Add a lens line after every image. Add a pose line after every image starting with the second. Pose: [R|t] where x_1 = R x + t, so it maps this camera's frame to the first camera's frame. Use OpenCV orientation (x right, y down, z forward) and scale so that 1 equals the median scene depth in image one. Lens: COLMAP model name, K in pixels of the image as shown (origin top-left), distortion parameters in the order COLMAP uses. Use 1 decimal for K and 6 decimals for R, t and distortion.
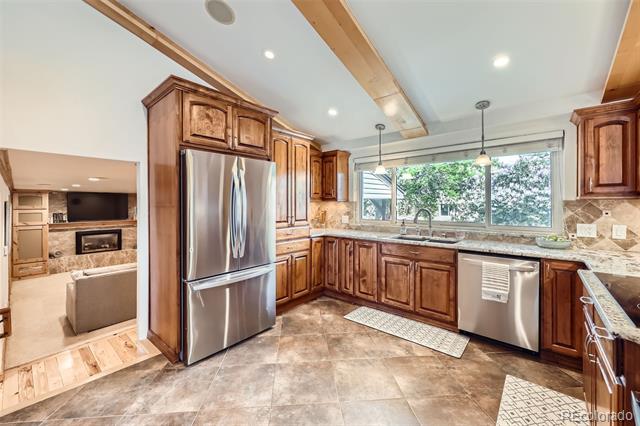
lens RADIAL K [[258.6, 0, 320.3], [0, 258.6, 203.9], [0, 0, 1]] dist [0.000416, 0.000034]
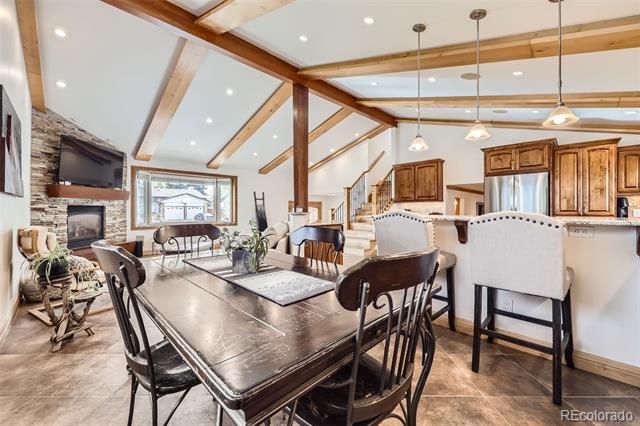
lens RADIAL K [[258.5, 0, 317.0], [0, 258.5, 211.9], [0, 0, 1]] dist [0.001618, 0.000265]
pose [[-0.082824, 0.009661, -0.996517, 1.604334], [-0.000821, 0.999952, 0.009763, 0.072460], [0.996564, 0.001627, -0.082812, -0.294730]]
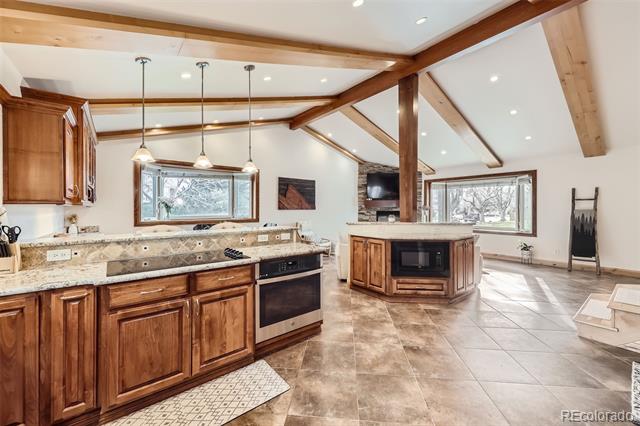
lens RADIAL K [[255.0, 0, 313.0], [0, 255.0, 208.9], [0, 0, 1]] dist [0.002041, 0.000220]
pose [[-0.981388, 0.002459, 0.192018, 0.045110], [0.003152, 0.999990, 0.003305, 0.002004], [-0.192008, 0.003849, -0.981386, 1.124070]]
